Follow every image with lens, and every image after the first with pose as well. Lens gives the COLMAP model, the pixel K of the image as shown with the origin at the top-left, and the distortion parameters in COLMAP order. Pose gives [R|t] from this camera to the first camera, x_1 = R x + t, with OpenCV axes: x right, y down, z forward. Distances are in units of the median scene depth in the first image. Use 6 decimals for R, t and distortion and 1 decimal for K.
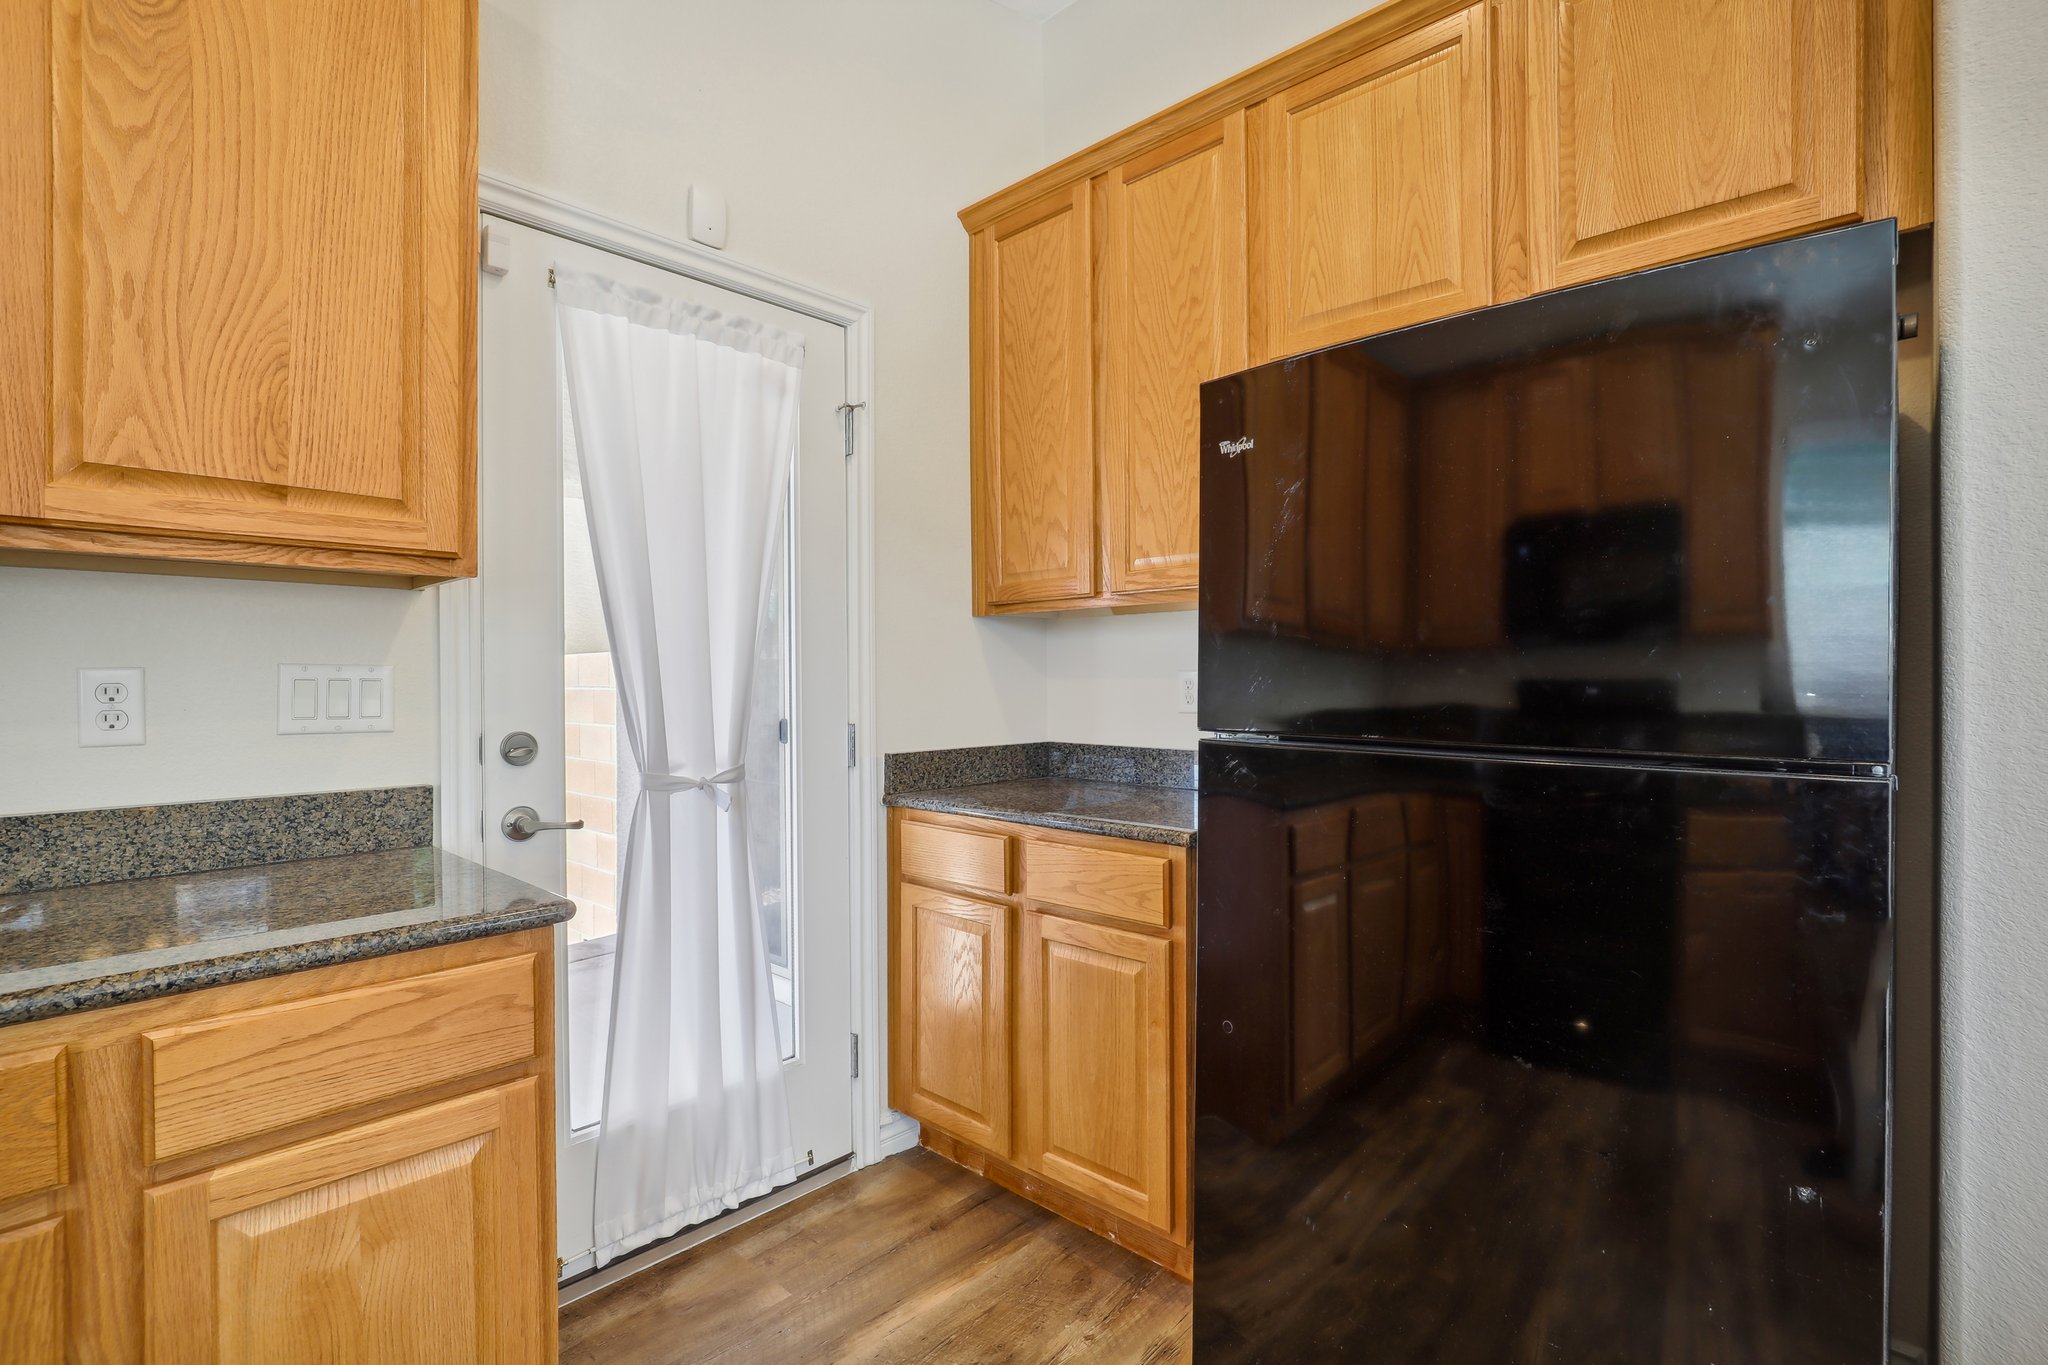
lens RADIAL K [[950.3, 0, 1028.3], [0, 950.3, 676.6], [0, 0, 1]] dist [-0.008307, 0.000829]
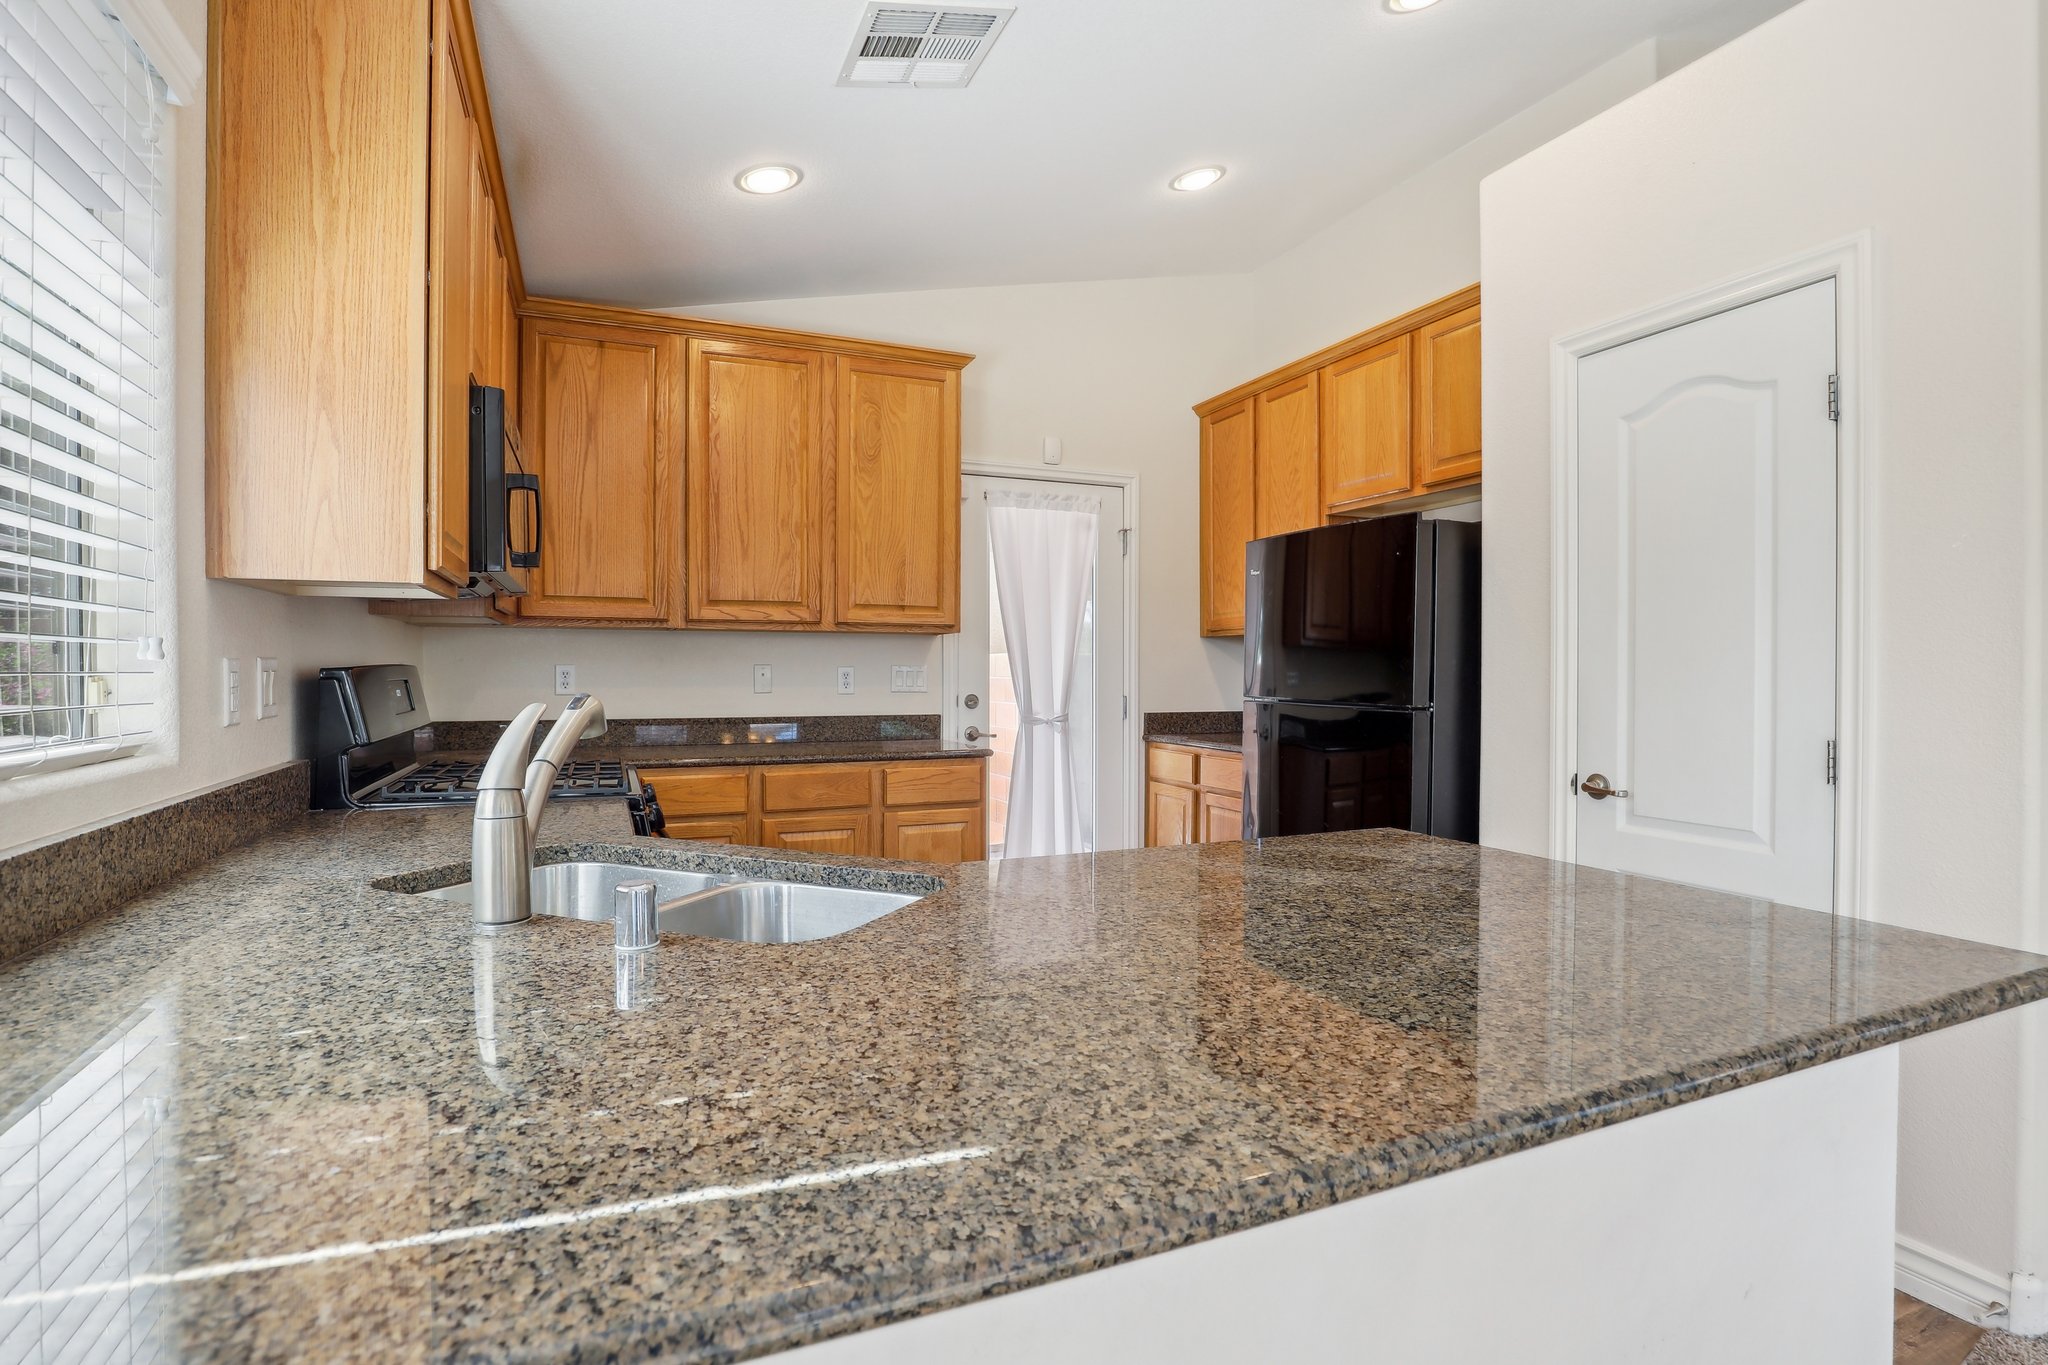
lens RADIAL K [[1033.9, 0, 1016.2], [0, 1033.9, 672.9], [0, 0, 1]] dist [-0.005441, 0.000487]
pose [[0.910036, 0.008988, -0.414433, 0.535451], [-0.006278, 0.999949, 0.007901, -0.012943], [0.414483, -0.004588, 0.910046, -1.104011]]
